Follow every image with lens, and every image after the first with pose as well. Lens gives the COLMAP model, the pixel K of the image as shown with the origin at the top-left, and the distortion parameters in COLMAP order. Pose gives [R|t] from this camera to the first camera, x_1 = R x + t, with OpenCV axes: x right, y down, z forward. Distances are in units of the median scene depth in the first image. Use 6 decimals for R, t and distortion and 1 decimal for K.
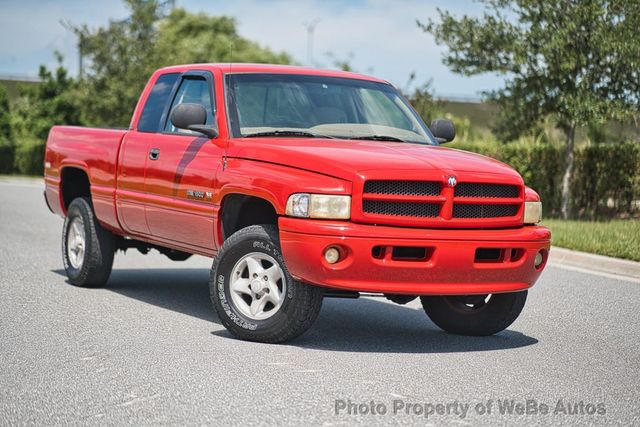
lens RADIAL K [[1515.1, 0, 320.0], [0, 1515.1, 213.5], [0, 0, 1]] dist [-0.002714, 0.119317]
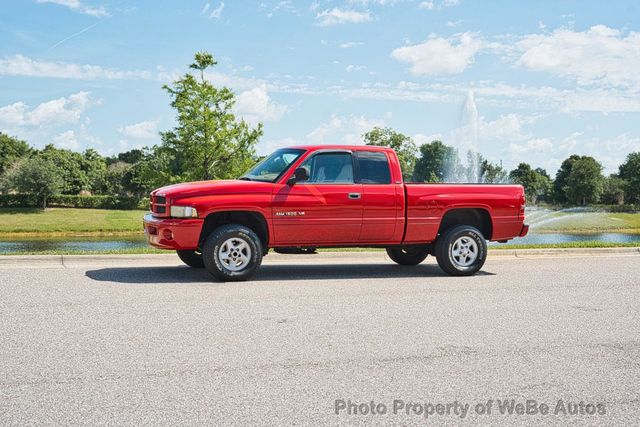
lens RADIAL K [[876.0, 0, 317.9], [0, 876.0, 206.3], [0, 0, 1]] dist [0.016650, 0.092618]
pose [[0.064034, -0.072919, 0.995280, -1.331323], [0.021505, 0.997196, 0.071676, -0.116364], [-0.997716, 0.016814, 0.065422, 1.096858]]
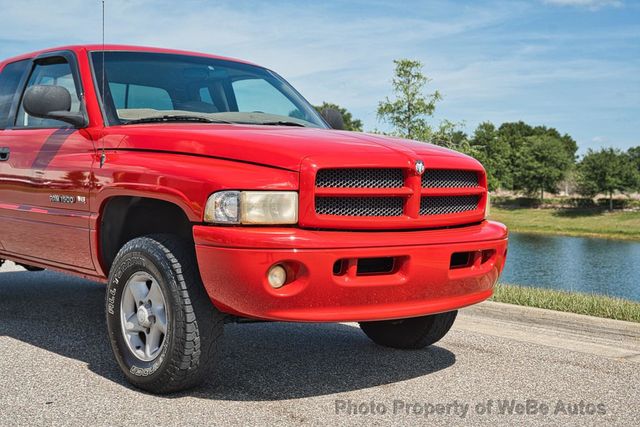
lens RADIAL K [[874.1, 0, 320.0], [0, 874.1, 213.5], [0, 0, 1]] dist [0.020271, 0.092689]
pose [[0.971243, -0.046991, 0.233409, -0.065507], [0.045235, 0.998893, 0.012876, -0.005891], [-0.233756, -0.001948, 0.972293, 0.587608]]
